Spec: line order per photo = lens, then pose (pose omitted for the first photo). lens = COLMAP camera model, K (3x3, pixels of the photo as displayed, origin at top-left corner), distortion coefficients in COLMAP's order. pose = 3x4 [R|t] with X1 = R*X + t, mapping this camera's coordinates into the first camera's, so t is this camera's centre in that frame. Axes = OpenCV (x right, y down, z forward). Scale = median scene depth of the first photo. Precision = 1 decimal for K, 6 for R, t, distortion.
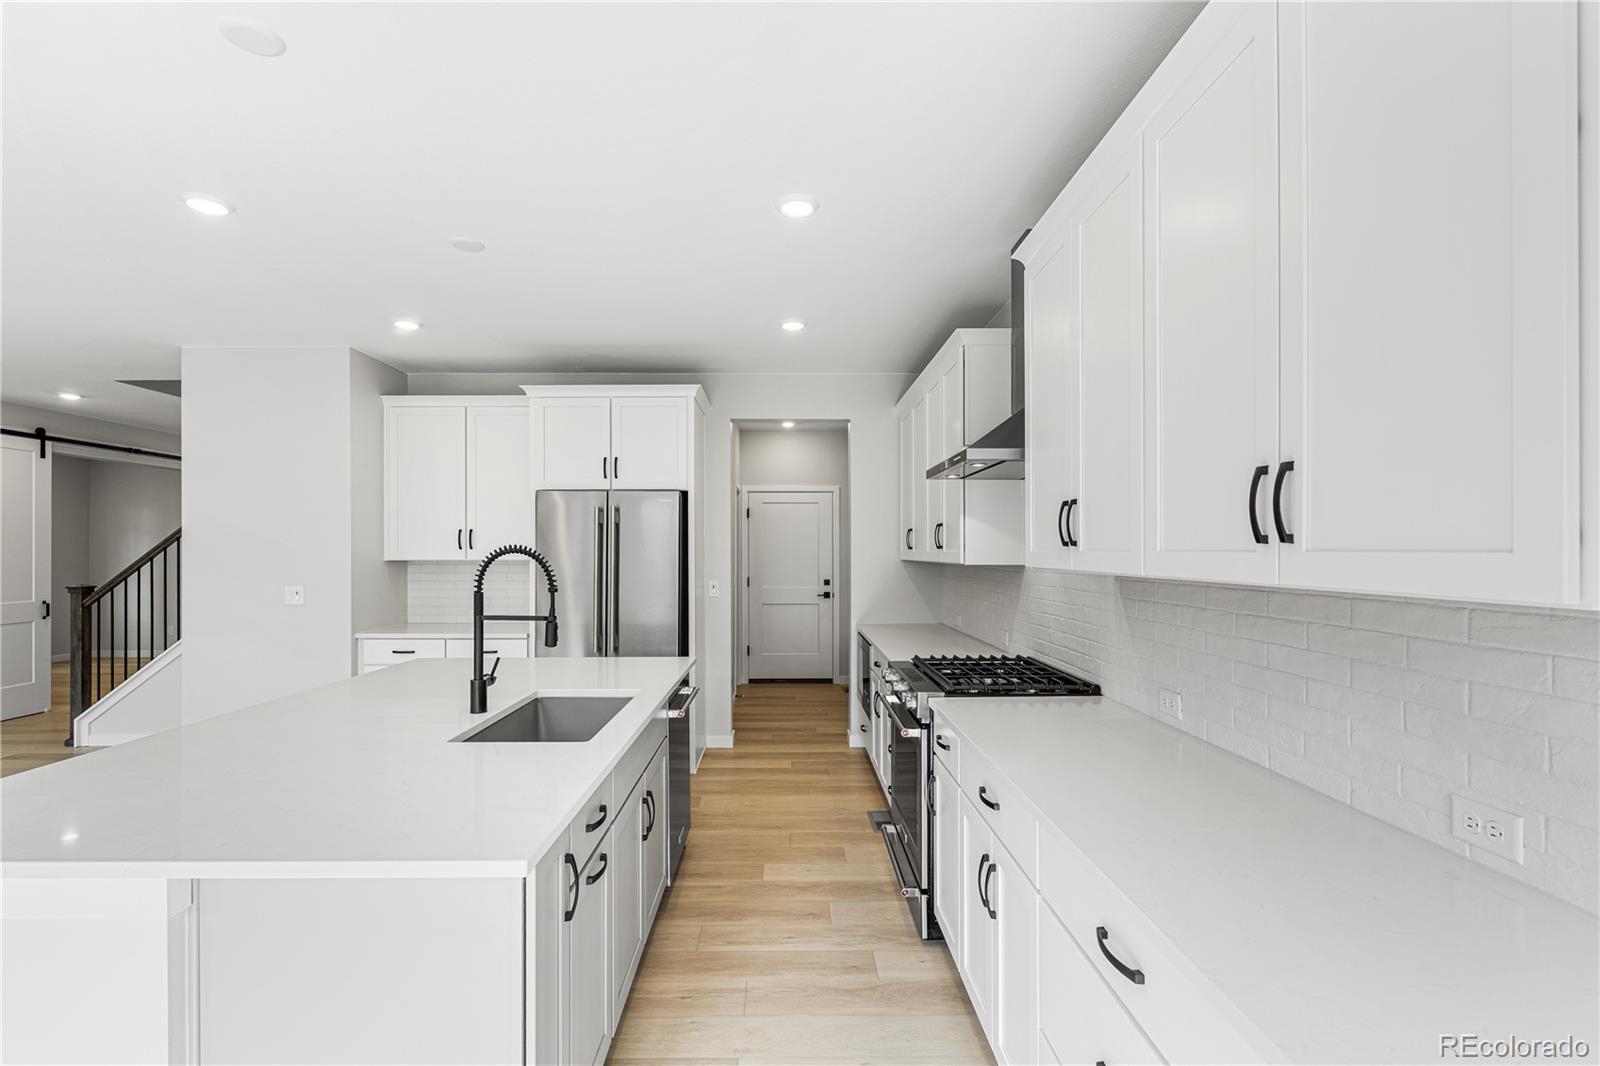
lens RADIAL K [[714.5, 0, 789.3], [0, 714.5, 551.1], [0, 0, 1]] dist [0.000852, 0.000198]
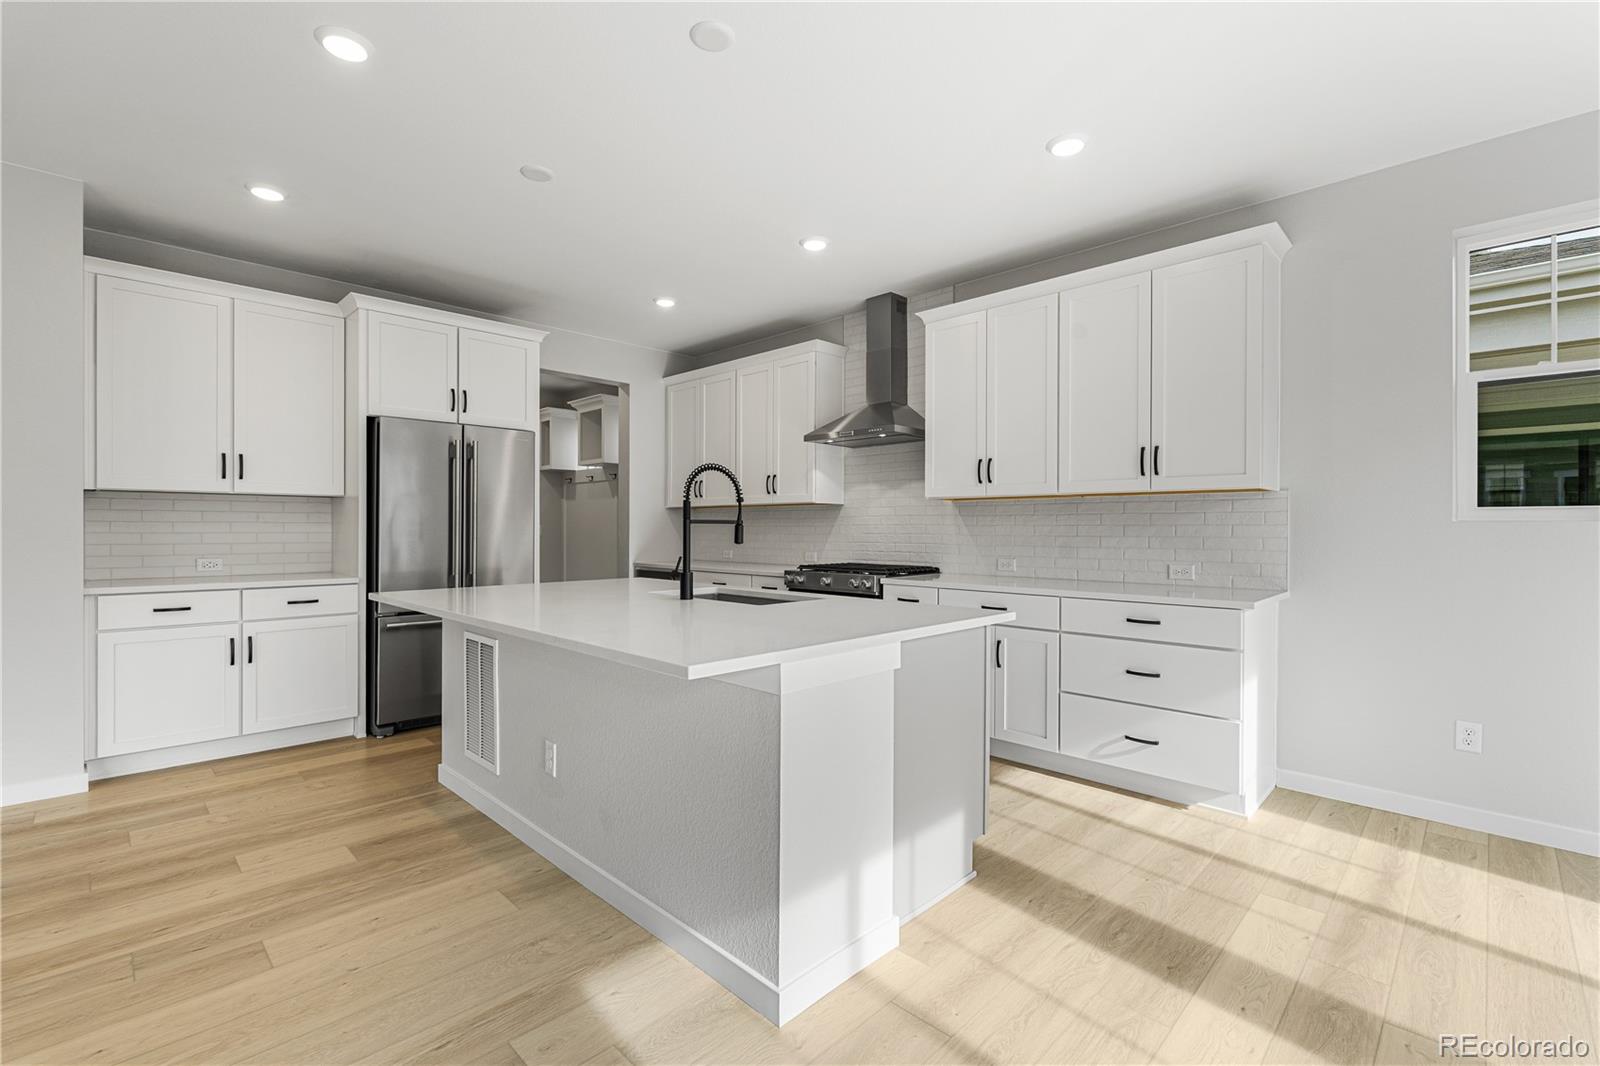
lens RADIAL K [[708.6, 0, 799.3], [0, 708.6, 527.7], [0, 0, 1]] dist [-0.001553, -0.000522]
pose [[0.707037, 0.003377, 0.707168, -0.597998], [-0.002583, 0.999994, -0.002193, 0.054602], [-0.707171, -0.000276, 0.707042, 0.006585]]
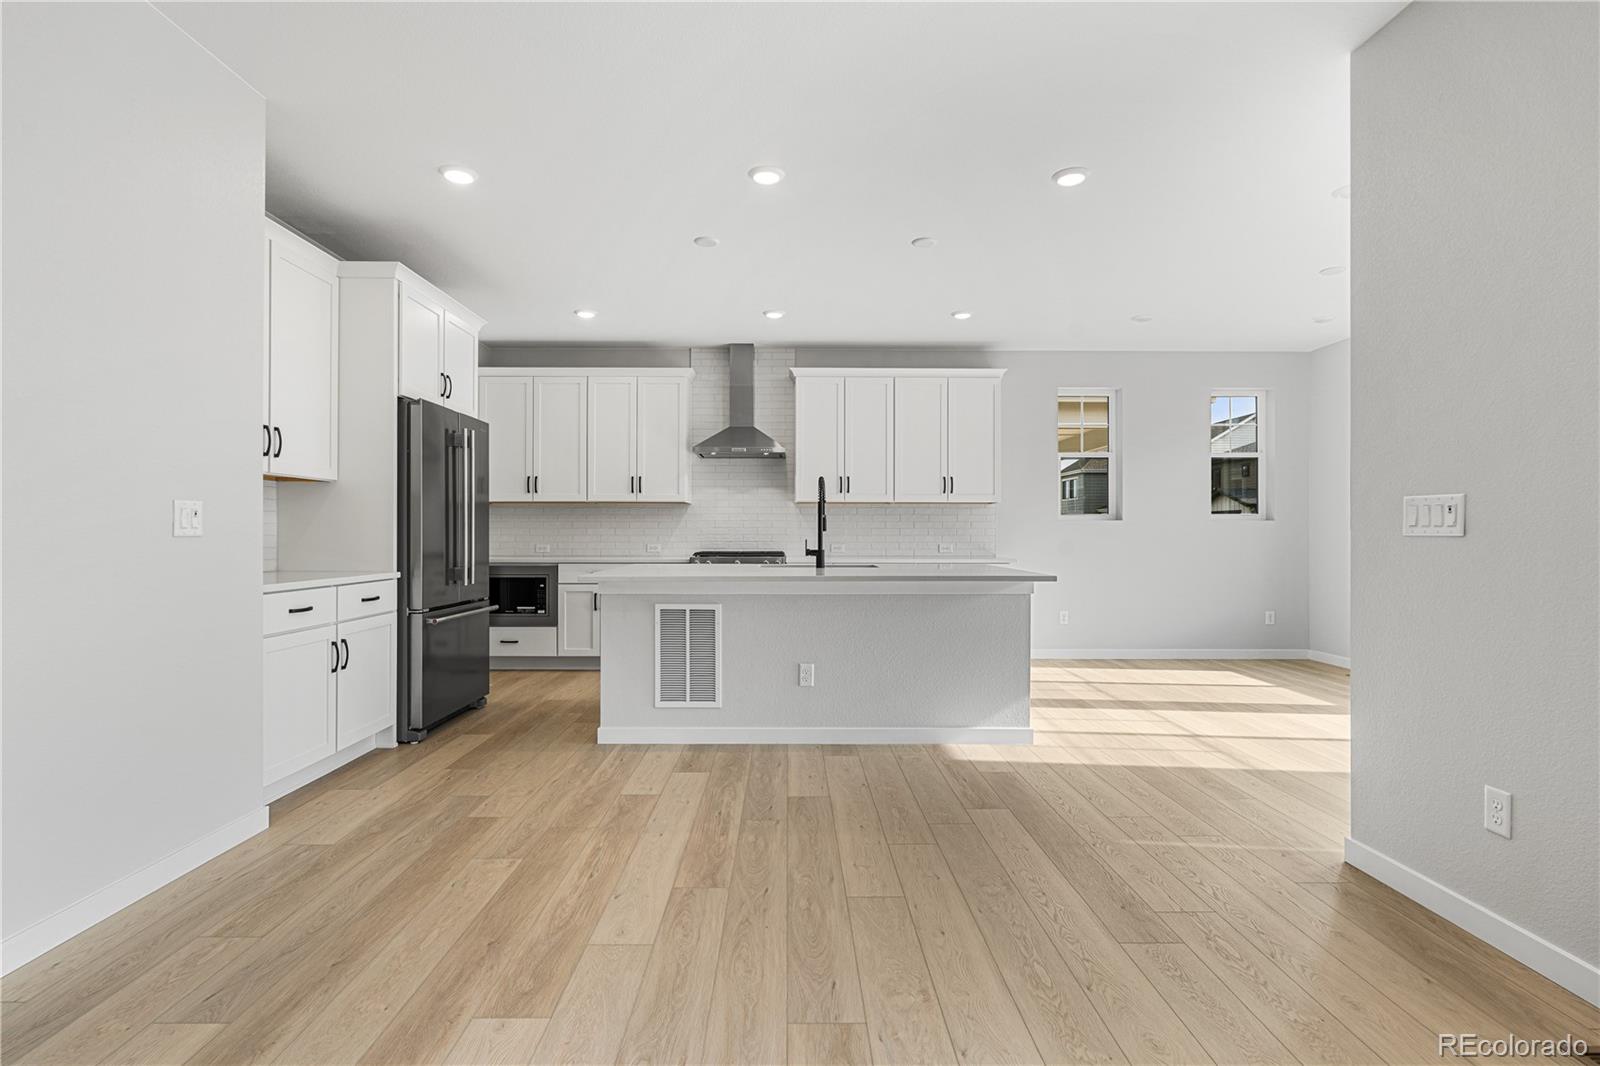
lens RADIAL K [[763.2, 0, 797.8], [0, 763.2, 529.0], [0, 0, 1]] dist [-0.001267, -0.000159]
pose [[-0.006006, 0.004892, 0.999970, -1.227001], [-0.001236, 0.999987, -0.004900, 0.070737], [-0.999981, -0.001265, -0.006000, 0.556431]]
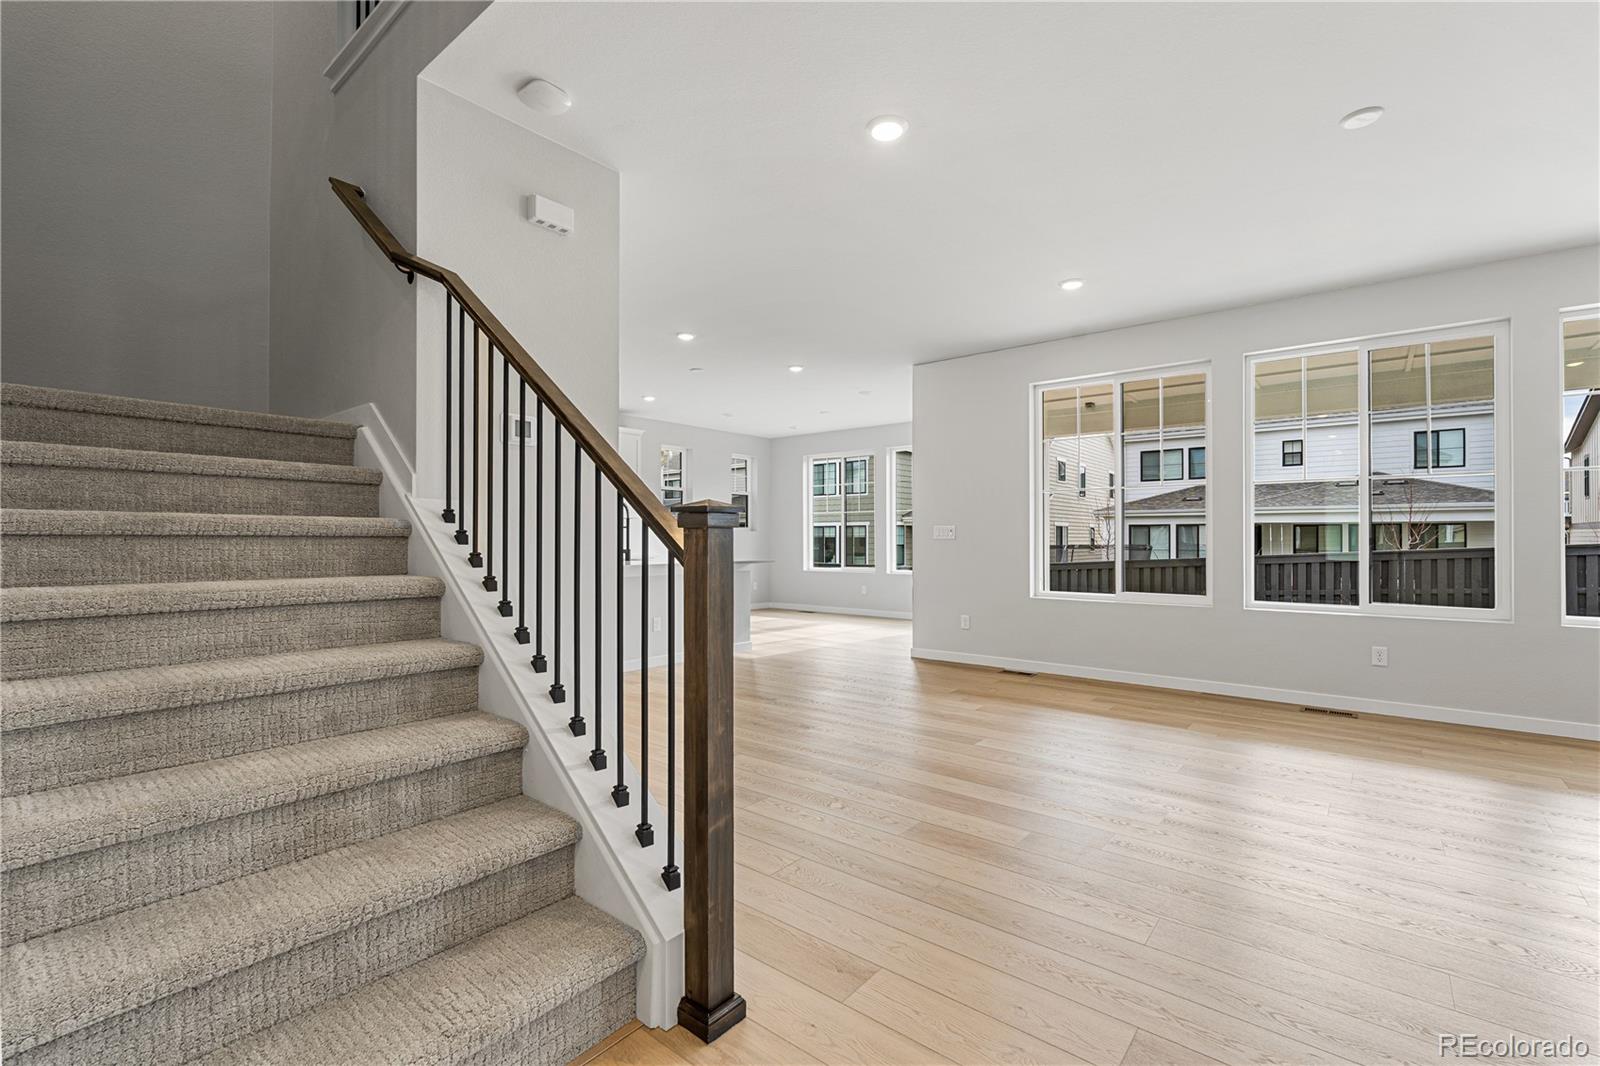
lens RADIAL K [[708.6, 0, 794.3], [0, 708.6, 537.7], [0, 0, 1]] dist [-0.002134, 0.000129]
pose [[-0.769053, 0.002951, 0.639179, -1.409919], [0.001893, 0.999995, -0.002339, 0.072991], [-0.639183, -0.000589, -0.769055, 1.428857]]
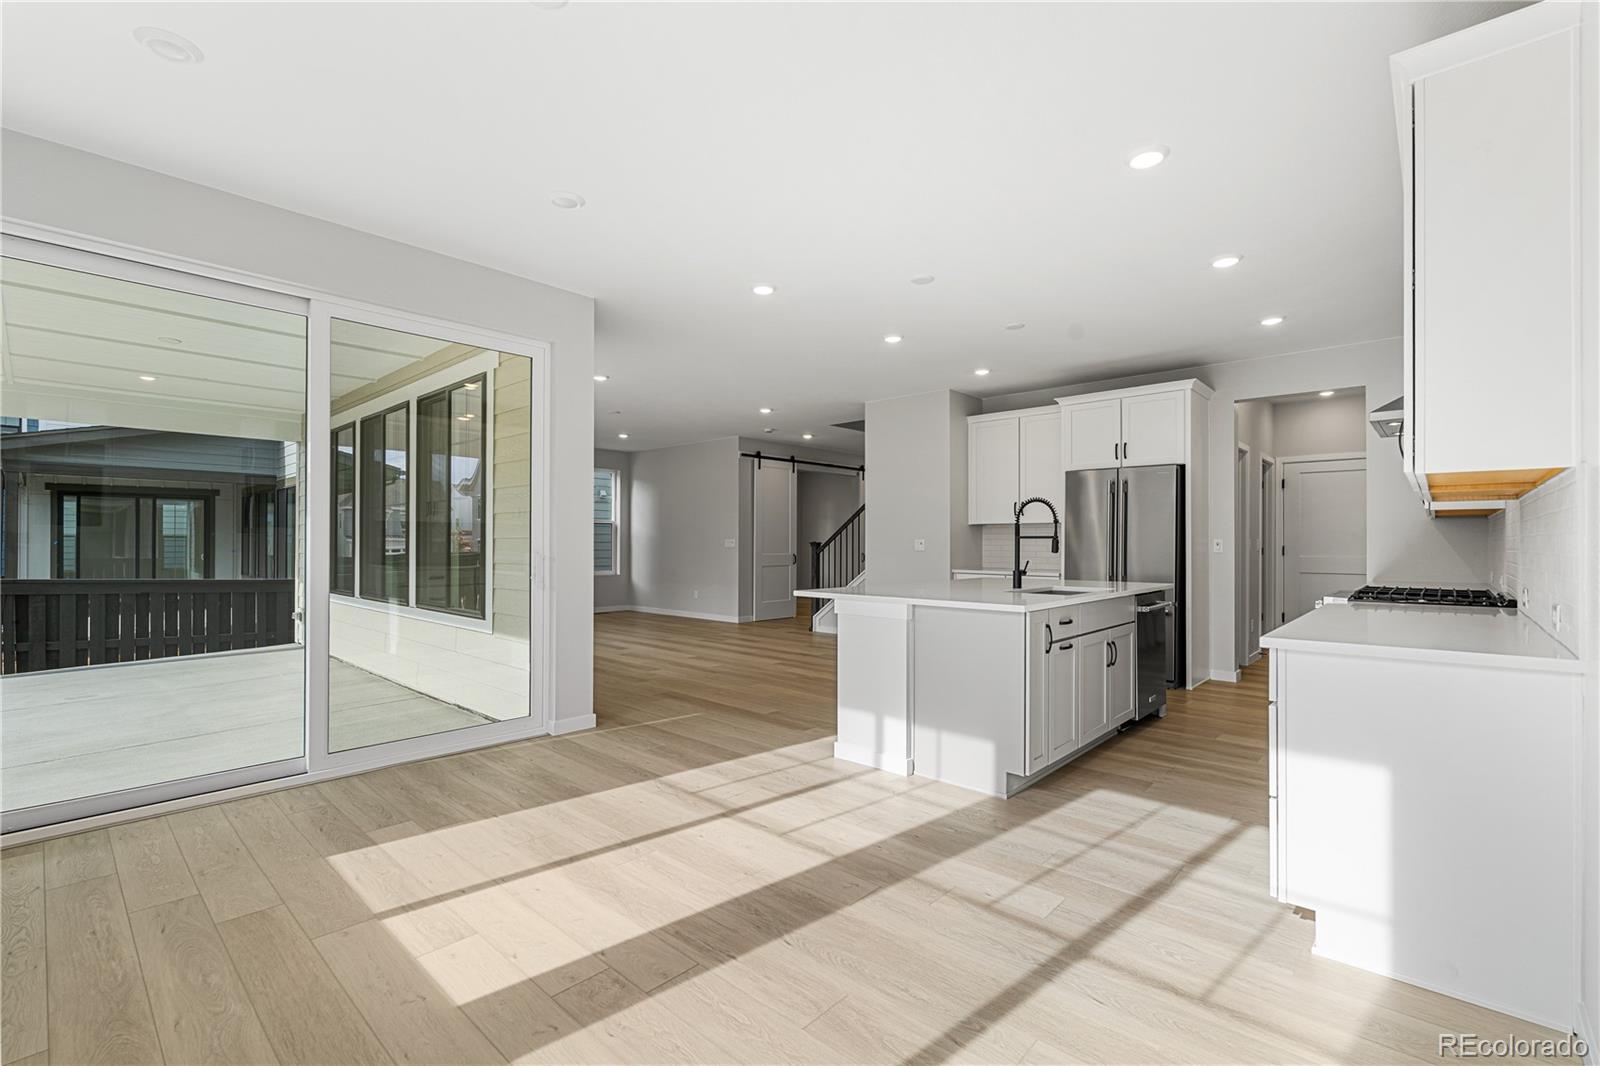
lens RADIAL K [[708.6, 0, 794.3], [0, 708.6, 537.7], [0, 0, 1]] dist [-0.002134, 0.000129]
pose [[0.731590, -0.000837, -0.681745, 0.206479], [-0.003554, 0.999981, -0.005041, 0.054444], [0.681736, 0.006111, 0.731573, -0.386584]]
